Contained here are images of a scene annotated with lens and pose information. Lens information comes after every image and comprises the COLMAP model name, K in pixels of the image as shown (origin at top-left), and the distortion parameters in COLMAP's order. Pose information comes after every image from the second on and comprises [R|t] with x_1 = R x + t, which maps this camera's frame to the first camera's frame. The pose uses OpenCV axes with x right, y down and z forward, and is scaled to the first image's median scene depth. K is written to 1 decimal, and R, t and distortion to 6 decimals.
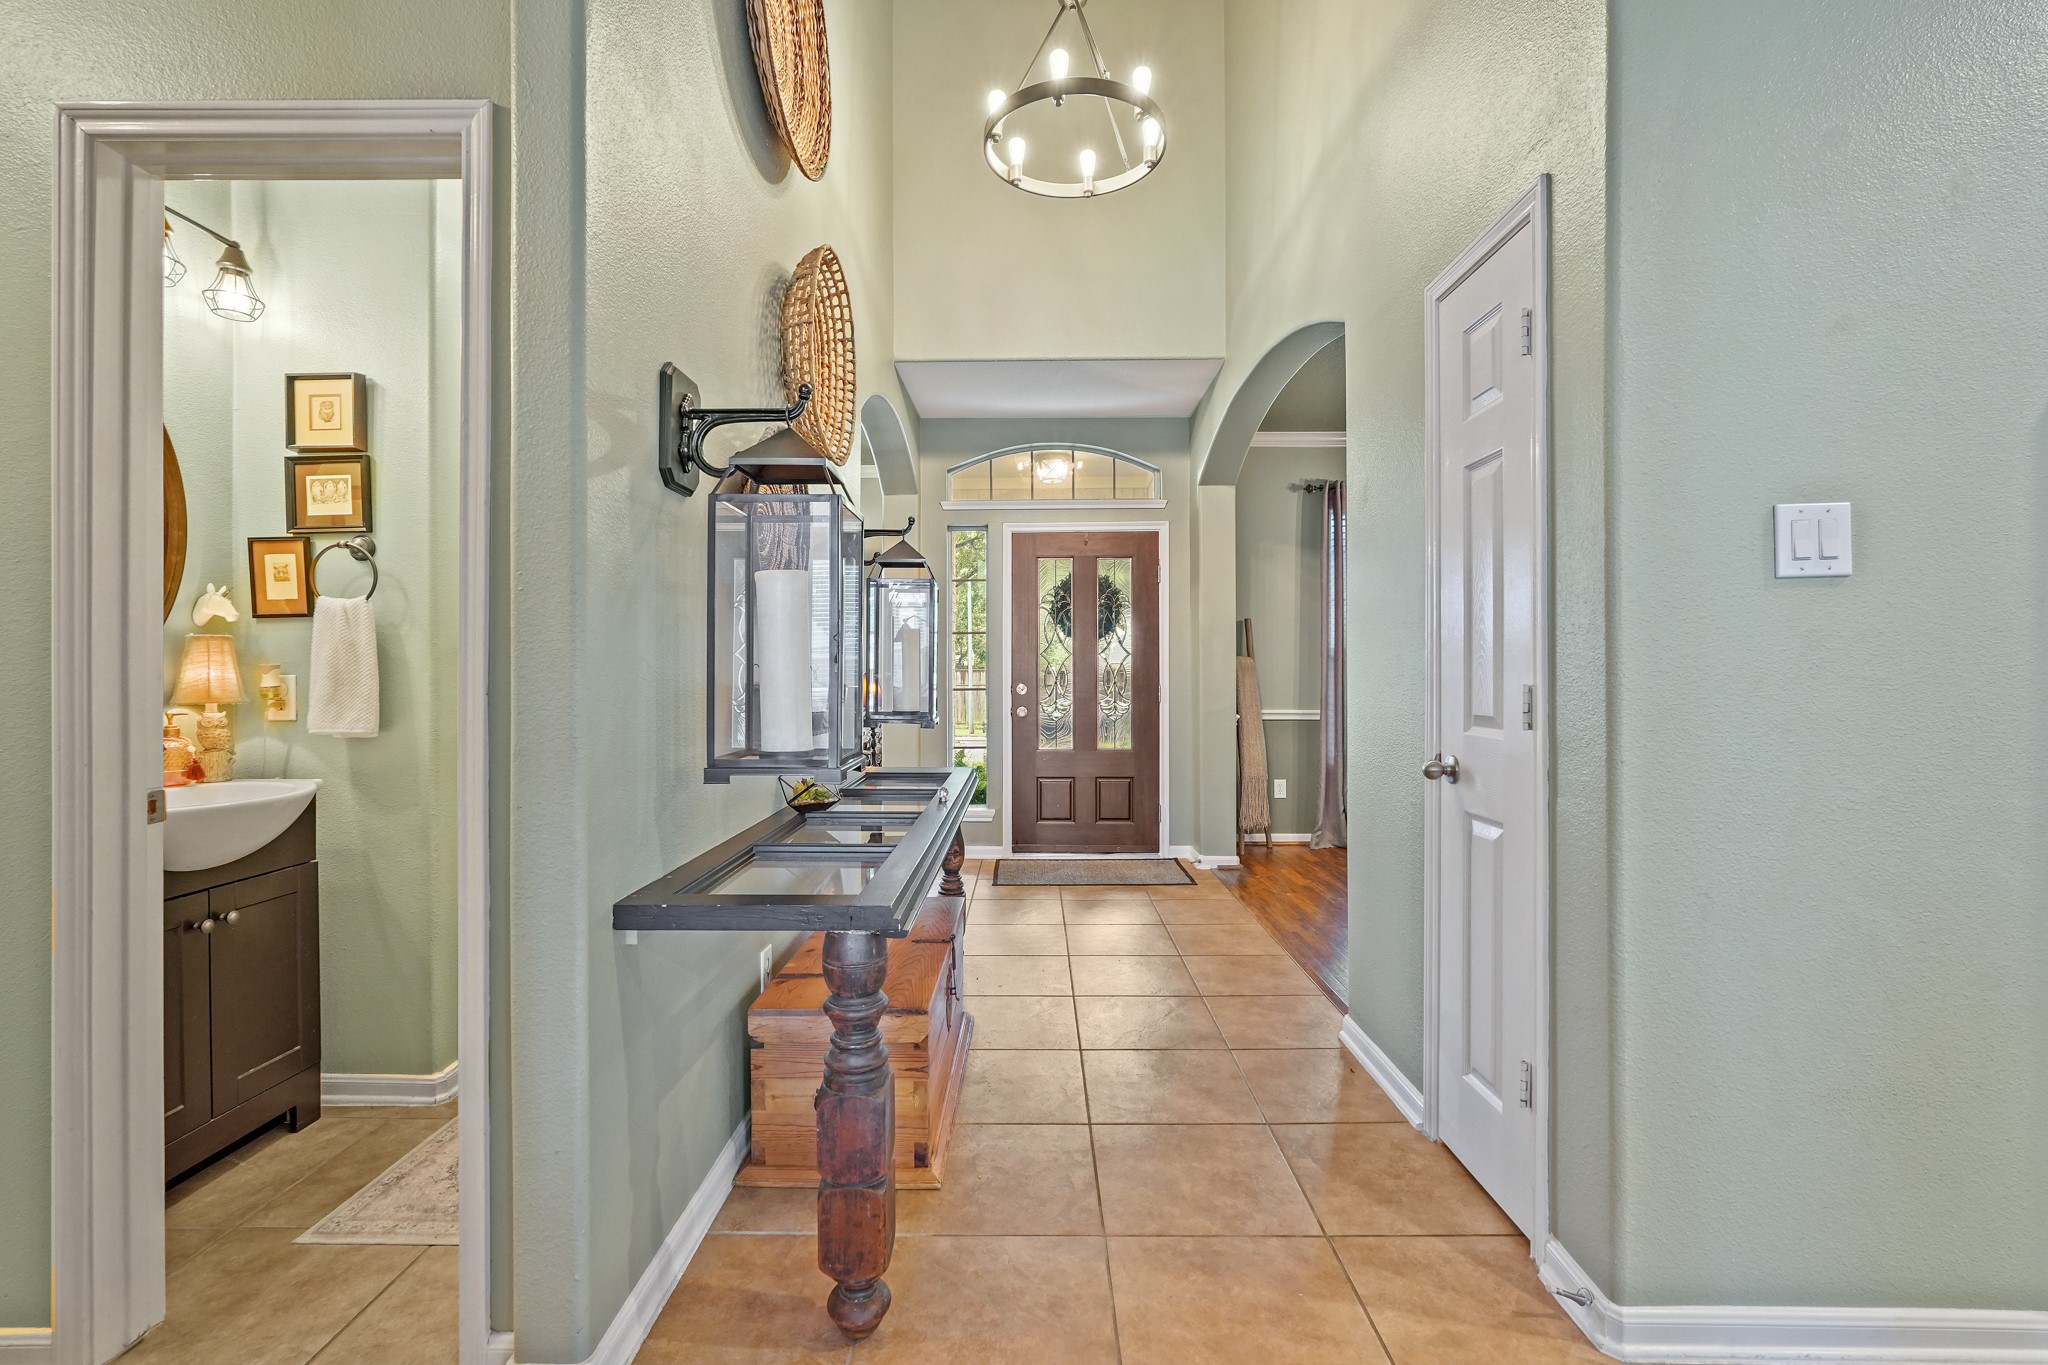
lens RADIAL K [[914.4, 0, 1012.0], [0, 914.4, 676.7], [0, 0, 1]] dist [-0.001010, 0.003697]
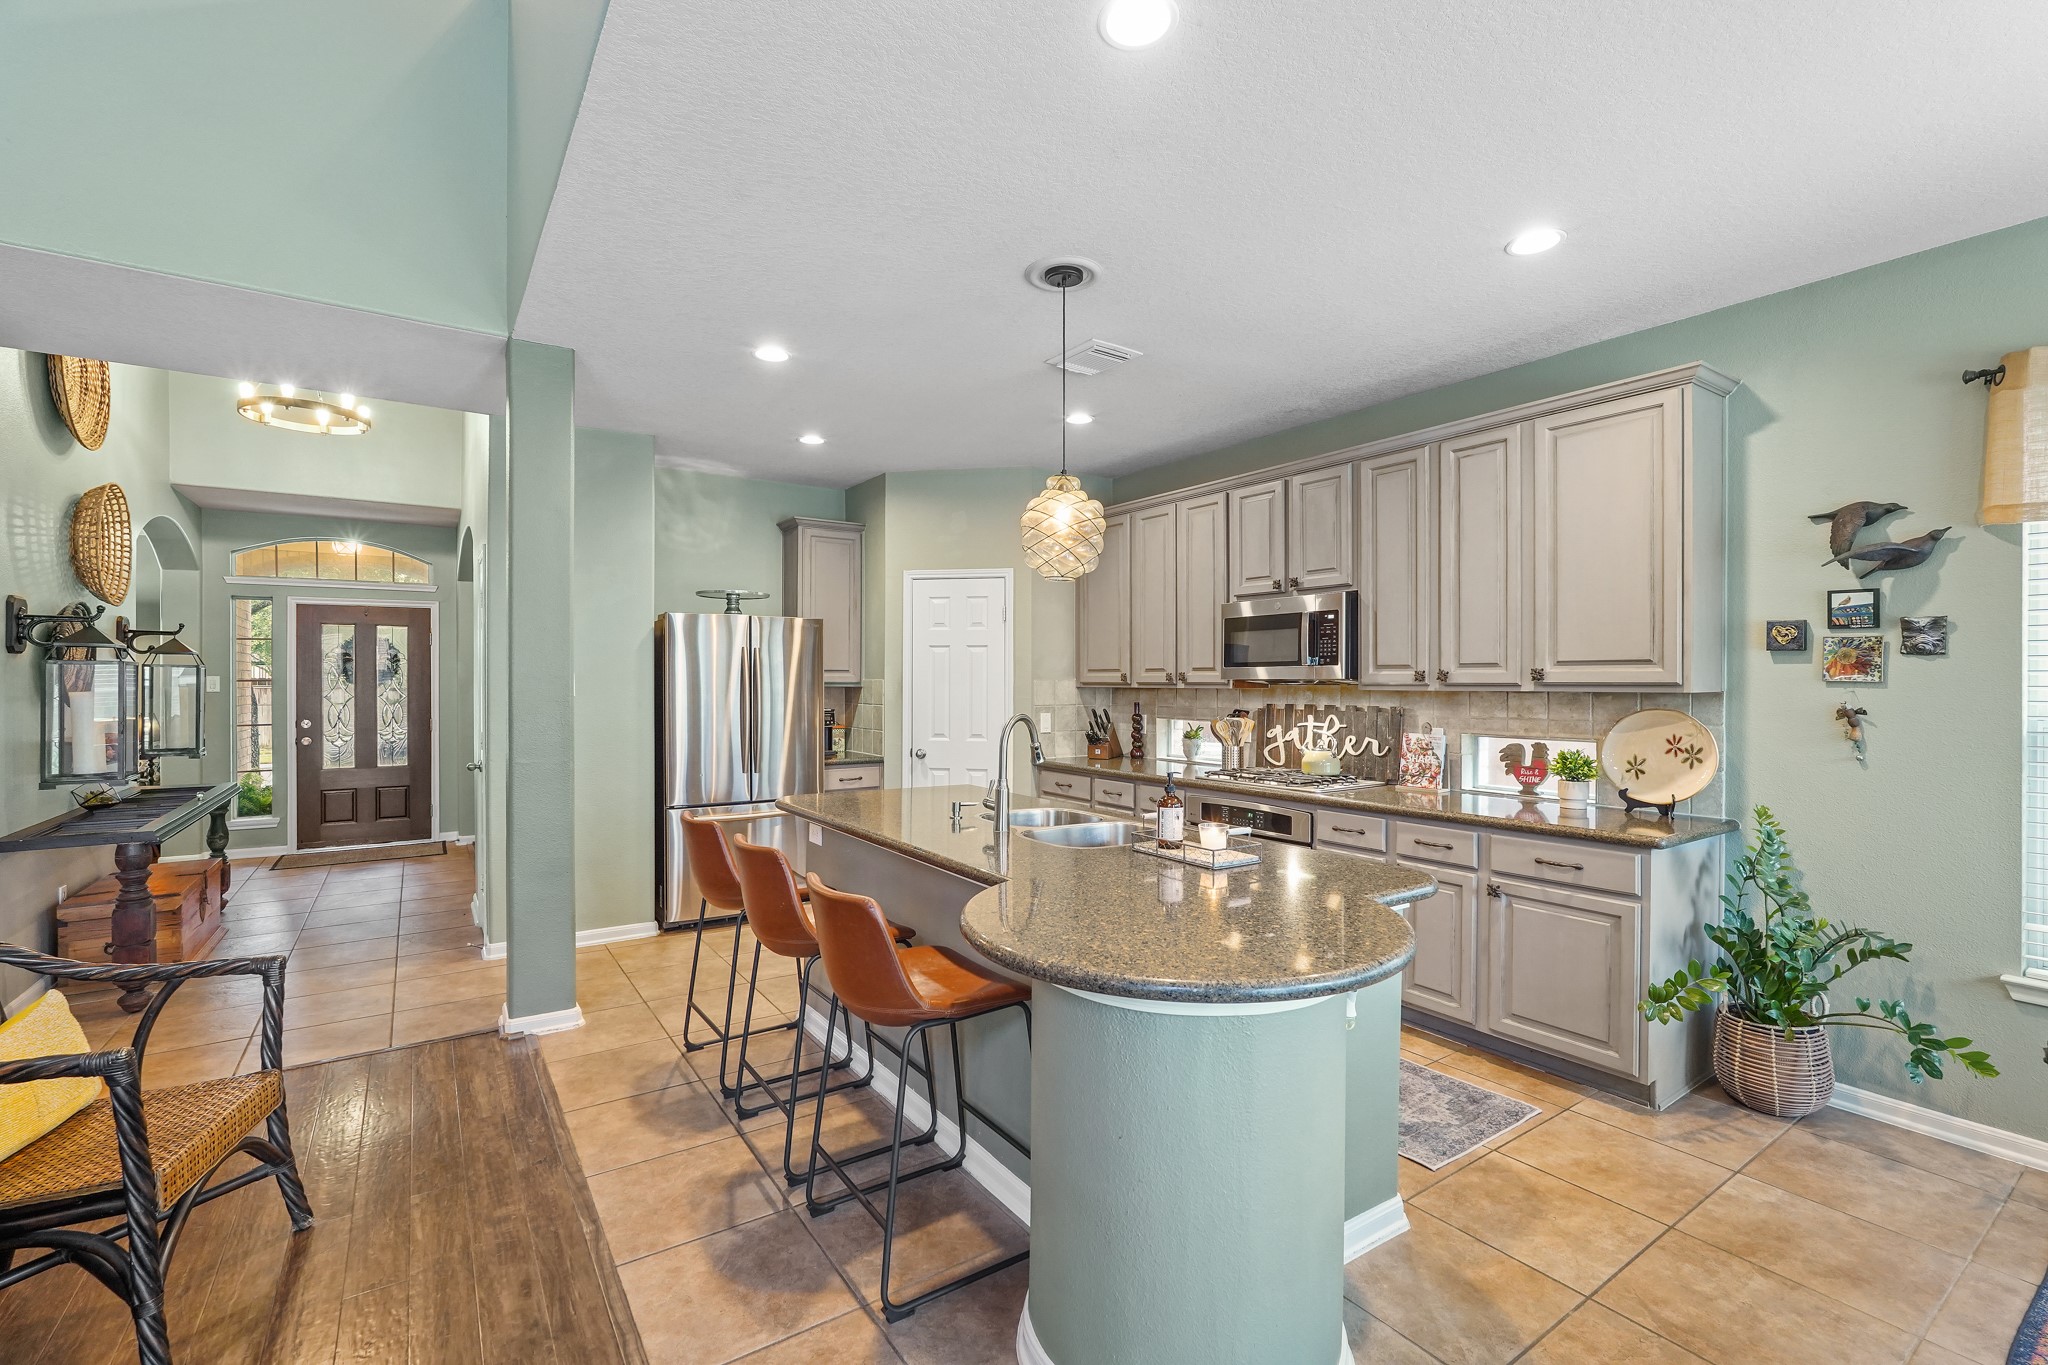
lens RADIAL K [[914.4, 0, 1022.3], [0, 914.4, 684.5], [0, 0, 1]] dist [-0.001010, 0.003697]
pose [[0.821811, -0.001201, 0.569759, 0.208167], [0.001873, 0.999998, -0.000595, -0.077478], [-0.569757, 0.001556, 0.821811, -1.280707]]
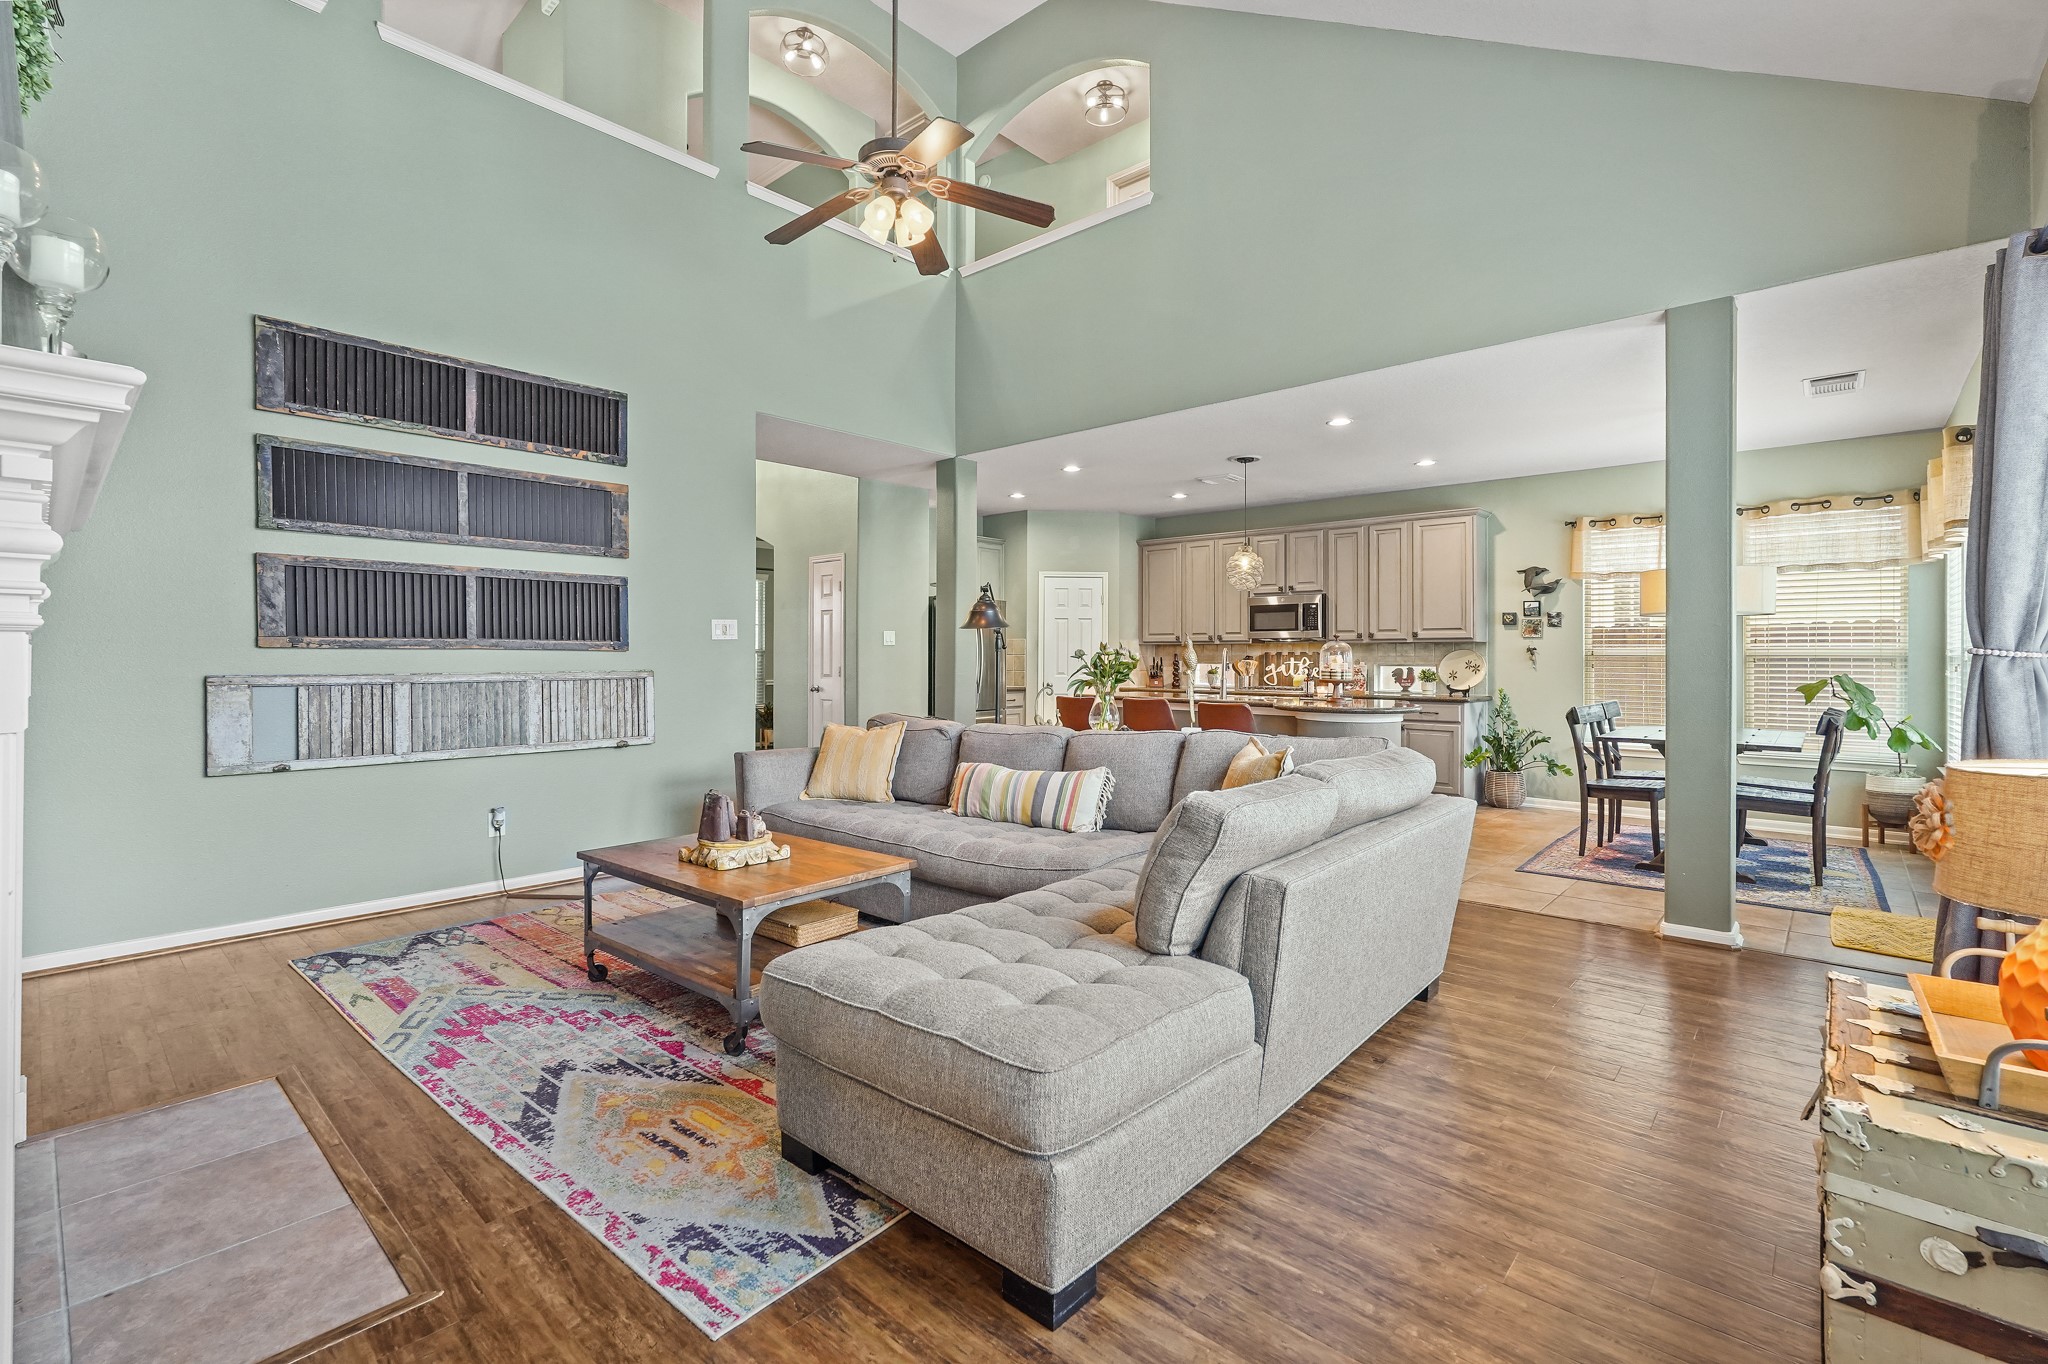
lens RADIAL K [[914.4, 0, 1055.0], [0, 914.4, 649.8], [0, 0, 1]] dist [-0.001010, 0.003697]
pose [[0.651602, 0.010117, 0.758493, -1.280671], [-0.000647, 0.999918, -0.012781, -0.010107], [-0.758560, 0.007838, 0.651556, -1.628916]]
